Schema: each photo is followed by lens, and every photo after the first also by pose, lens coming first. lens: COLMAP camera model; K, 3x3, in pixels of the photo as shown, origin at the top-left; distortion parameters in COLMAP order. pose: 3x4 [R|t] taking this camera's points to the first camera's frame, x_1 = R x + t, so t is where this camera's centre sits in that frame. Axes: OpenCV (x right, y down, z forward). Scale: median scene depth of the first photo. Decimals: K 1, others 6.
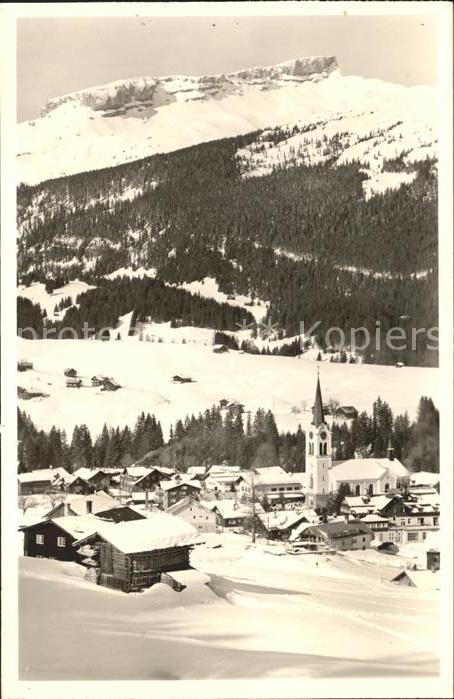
lens RADIAL K [[1743.7, 0, 227.0], [0, 1743.7, 349.5], [0, 0, 1]] dist [-0.047829, -0.000759]
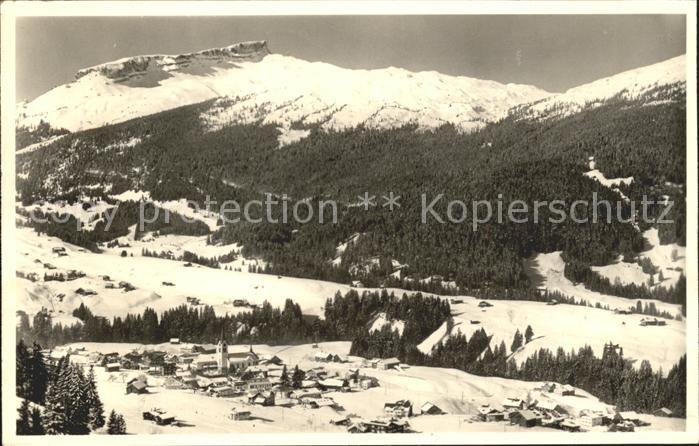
lens RADIAL K [[1186.9, 0, 349.5], [0, 1186.9, 223.0], [0, 0, 1]] dist [0.008908, -0.101011]
pose [[0.991744, 0.003095, 0.128198, 0.002108], [-0.003830, 0.999978, 0.005490, -0.021220], [-0.128178, -0.005936, 0.991733, -0.115276]]
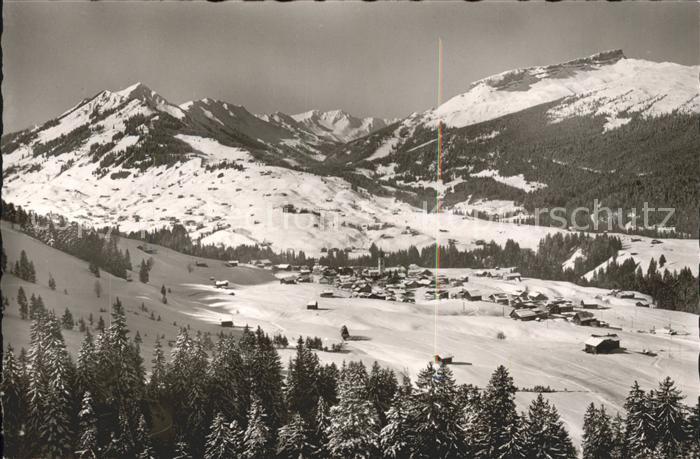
lens RADIAL K [[921.0, 0, 350.0], [0, 921.0, 229.5], [0, 0, 1]] dist [-0.011157, -0.048011]
pose [[0.961511, -0.013415, -0.274438, 0.085645], [0.023645, 0.999142, 0.034000, -0.013769], [0.273746, -0.039181, 0.961004, -0.154913]]
